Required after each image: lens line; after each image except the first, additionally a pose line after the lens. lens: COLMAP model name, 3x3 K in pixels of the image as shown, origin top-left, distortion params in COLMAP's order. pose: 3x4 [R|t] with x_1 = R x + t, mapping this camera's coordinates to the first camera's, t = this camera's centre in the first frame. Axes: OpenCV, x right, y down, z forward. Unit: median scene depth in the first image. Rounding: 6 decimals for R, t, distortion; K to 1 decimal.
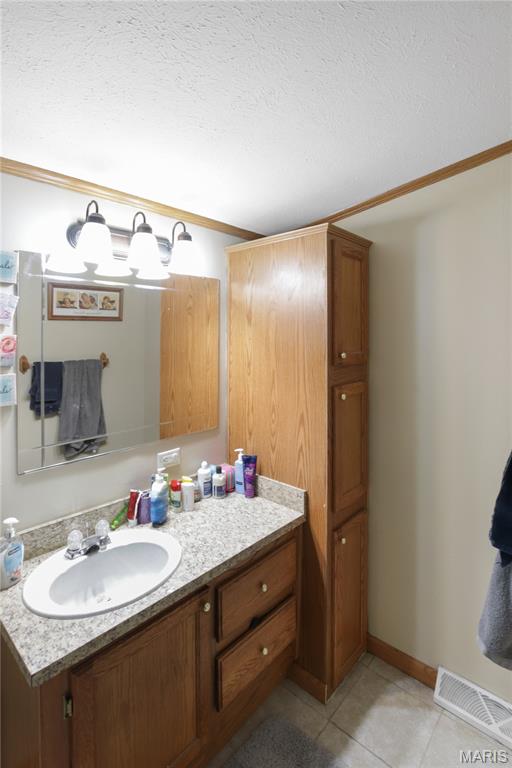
lens RADIAL K [[376.0, 0, 256.4], [0, 376.0, 340.7], [0, 0, 1]] dist [-0.025464, -0.000490]
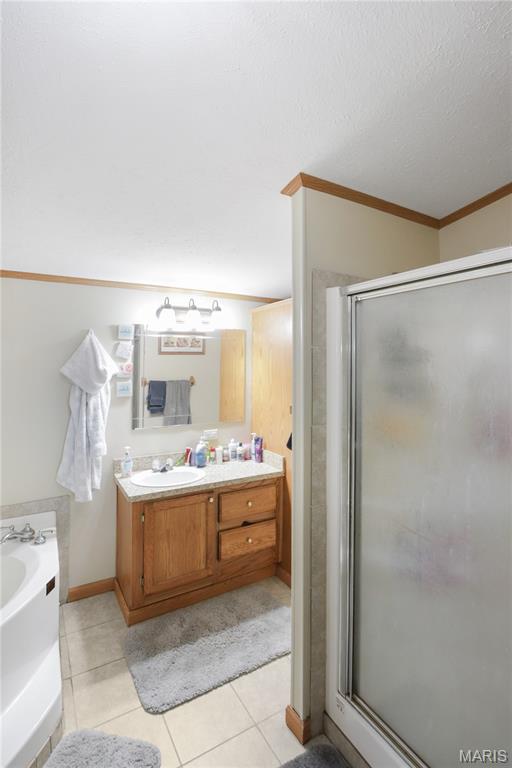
lens RADIAL K [[370.7, 0, 255.5], [0, 370.7, 361.3], [0, 0, 1]] dist [0.000898, 0.000005]
pose [[0.953627, -0.002773, -0.300979, 0.477370], [-0.004526, 0.999712, -0.023552, 0.013291], [0.300957, 0.023822, 0.953340, -0.582045]]
